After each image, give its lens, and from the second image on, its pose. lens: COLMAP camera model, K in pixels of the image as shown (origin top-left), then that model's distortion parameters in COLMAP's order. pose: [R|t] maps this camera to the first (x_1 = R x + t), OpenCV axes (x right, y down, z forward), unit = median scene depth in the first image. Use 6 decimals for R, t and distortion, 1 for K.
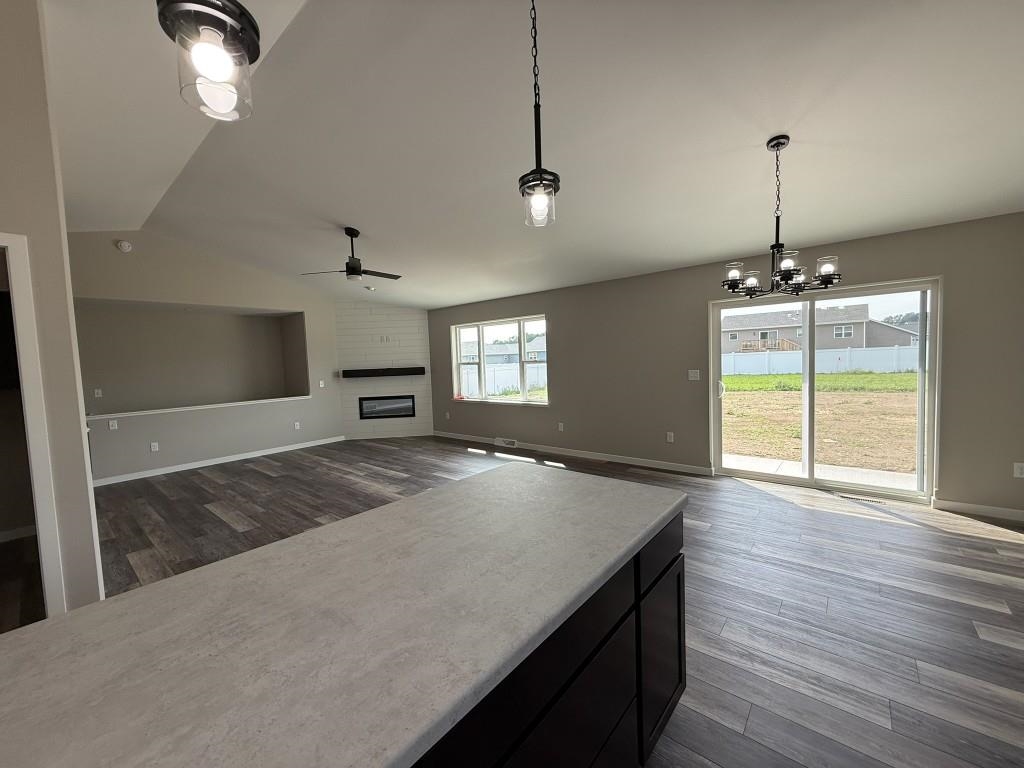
lens RADIAL K [[410.5, 0, 507.9], [0, 410.5, 383.3], [0, 0, 1]] dist [0.002439, 0.000501]
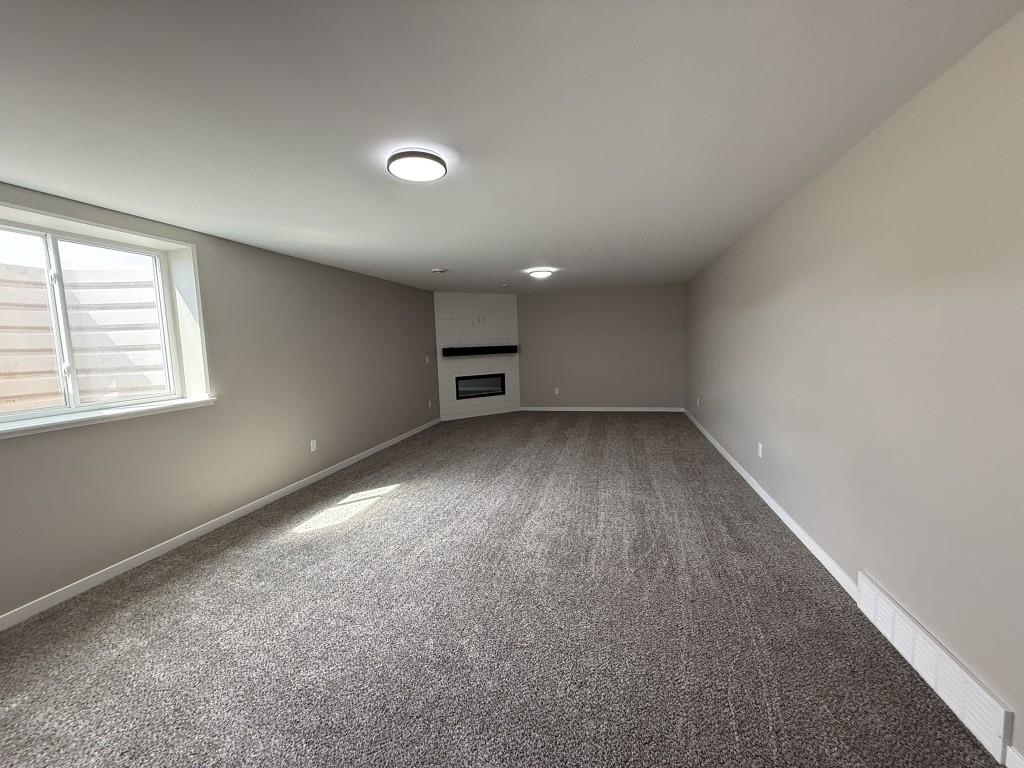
lens RADIAL K [[410.5, 0, 507.9], [0, 410.5, 383.3], [0, 0, 1]] dist [0.002439, 0.000501]
pose [[0.901663, -0.034552, 0.431056, -0.665277], [0.022625, 0.999207, 0.032767, 0.020735], [-0.431846, -0.019792, 0.901730, 0.079532]]
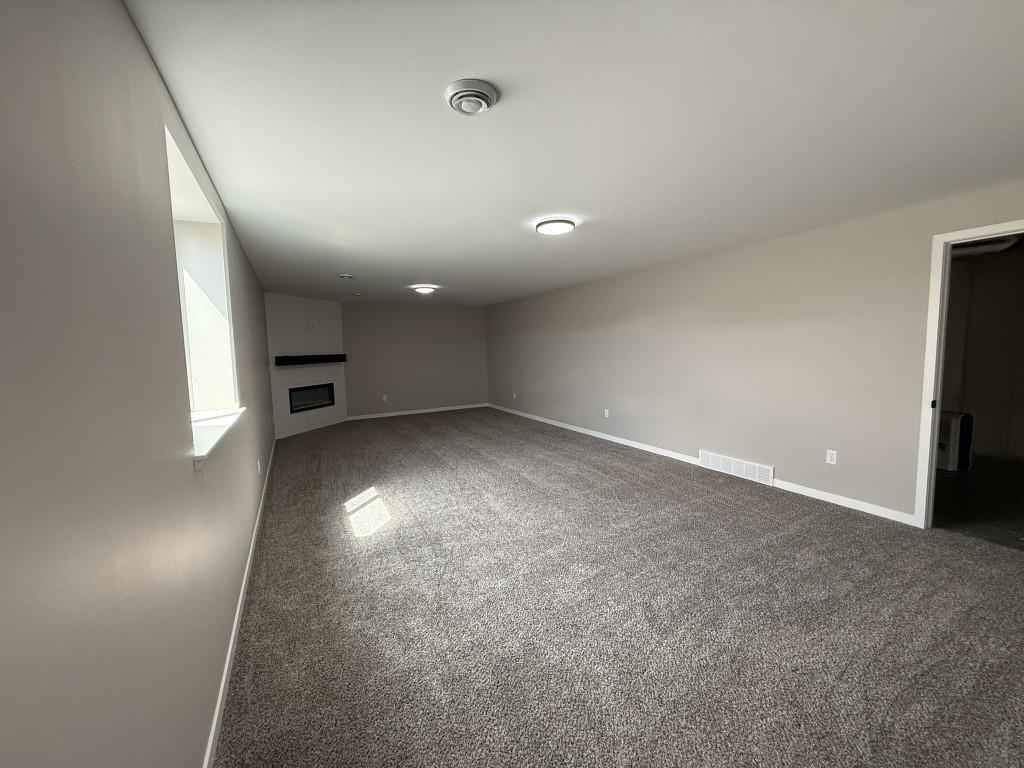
lens RADIAL K [[410.5, 0, 507.9], [0, 410.5, 383.3], [0, 0, 1]] dist [0.002439, 0.000501]
pose [[0.367295, -0.051207, 0.928694, -0.994225], [0.061226, 0.997649, 0.030794, 0.025026], [-0.928087, 0.045550, 0.369567, 0.250234]]
